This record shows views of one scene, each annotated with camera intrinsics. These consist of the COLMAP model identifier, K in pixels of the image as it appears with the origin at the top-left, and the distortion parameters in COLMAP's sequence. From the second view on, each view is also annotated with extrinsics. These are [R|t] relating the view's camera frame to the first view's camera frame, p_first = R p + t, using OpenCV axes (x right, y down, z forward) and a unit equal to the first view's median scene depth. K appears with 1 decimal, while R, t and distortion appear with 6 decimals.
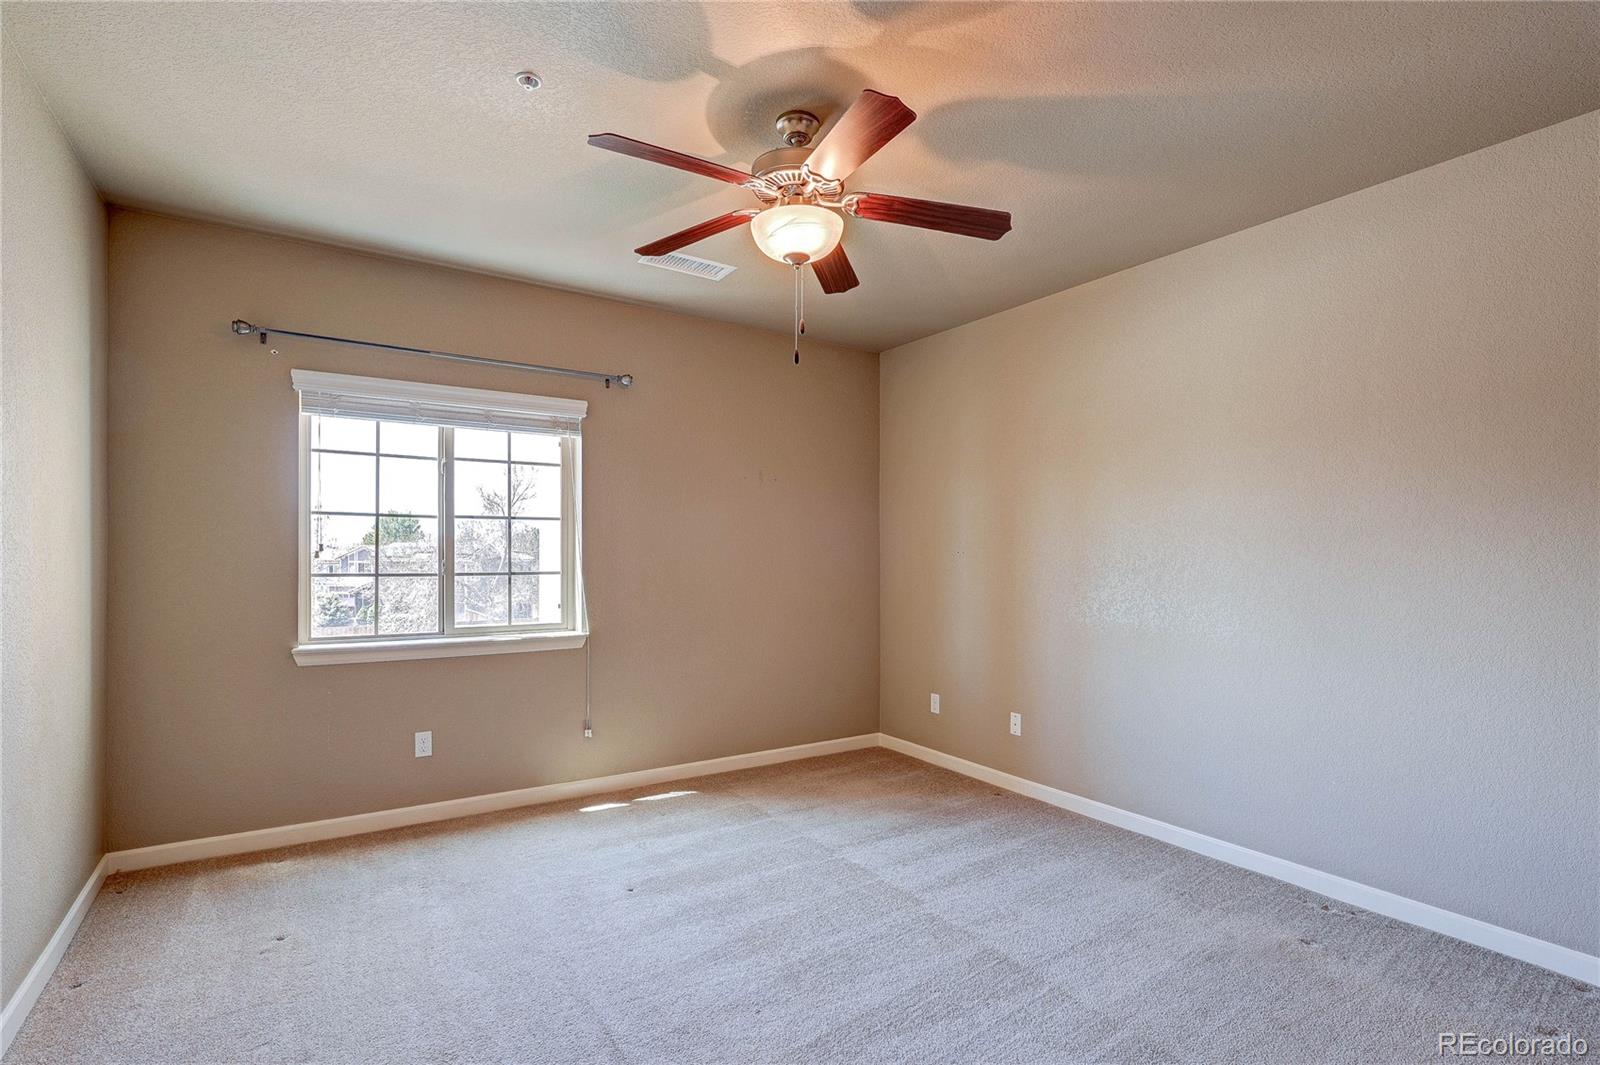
lens RADIAL K [[741.8, 0, 799.9], [0, 741.8, 536.0], [0, 0, 1]] dist [-0.002519, -0.000103]
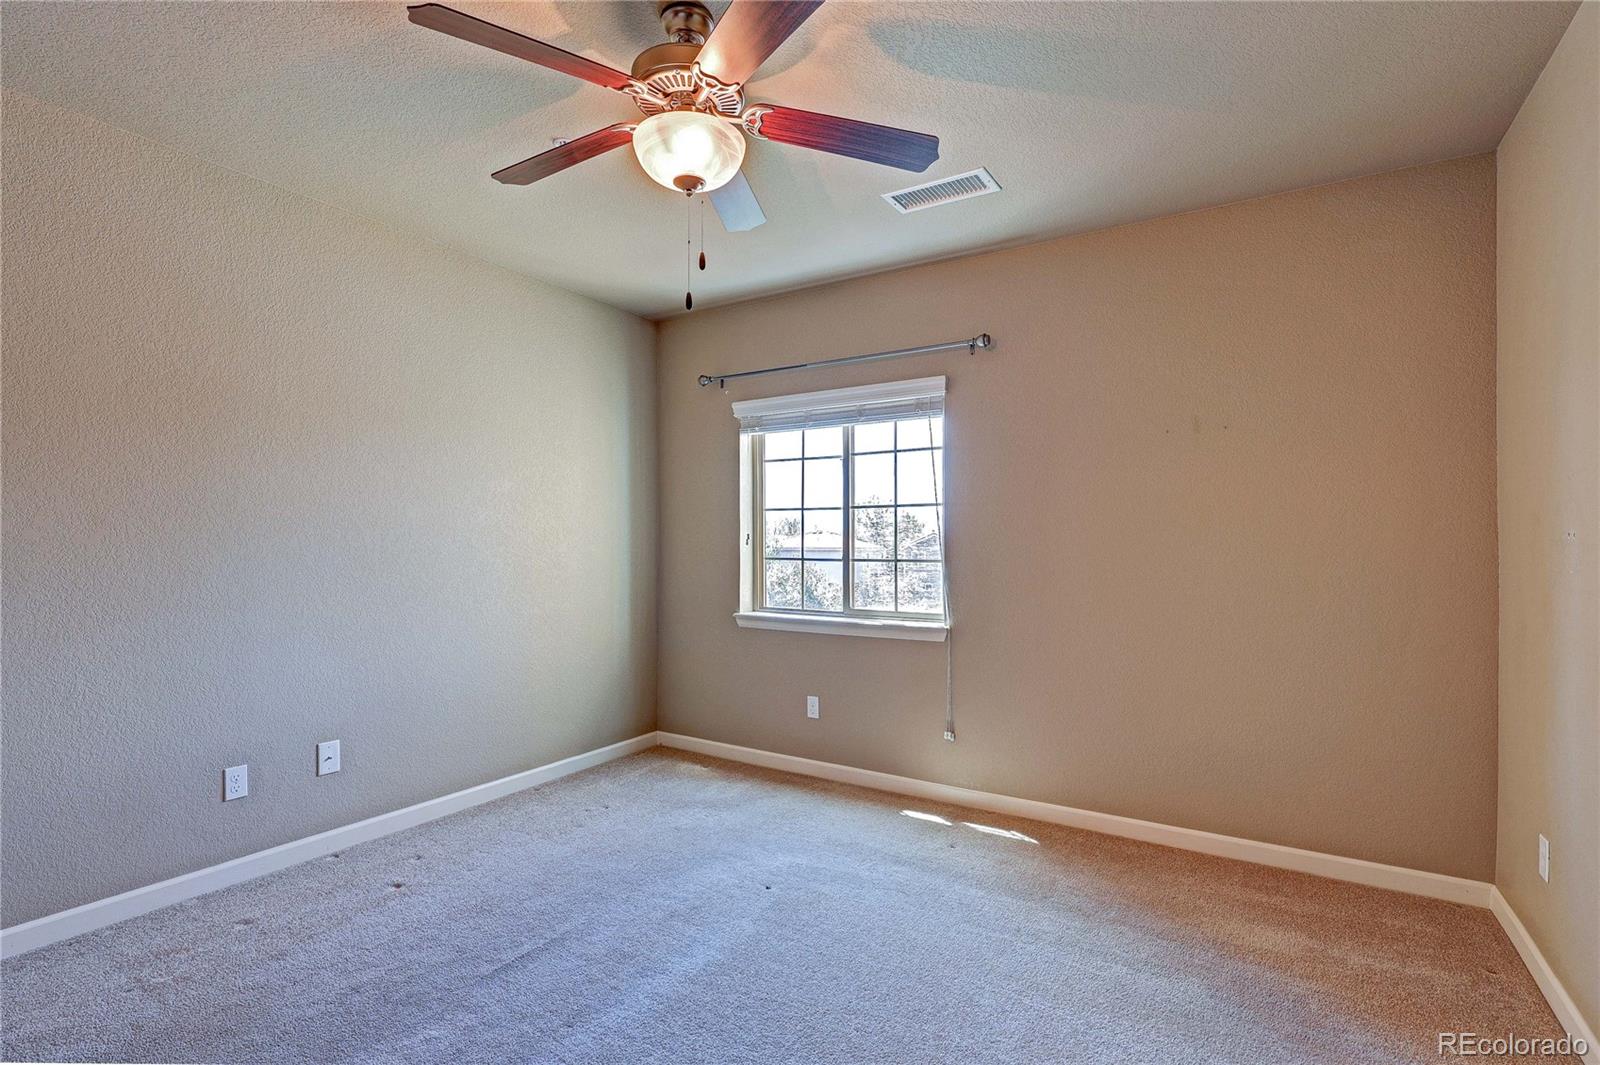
lens RADIAL K [[741.8, 0, 799.9], [0, 741.8, 536.0], [0, 0, 1]] dist [-0.002519, -0.000103]
pose [[0.432658, -0.006705, -0.901533, 0.484638], [0.025479, 0.999664, 0.004793, 0.008776], [0.901198, -0.025044, 0.432684, 0.456103]]
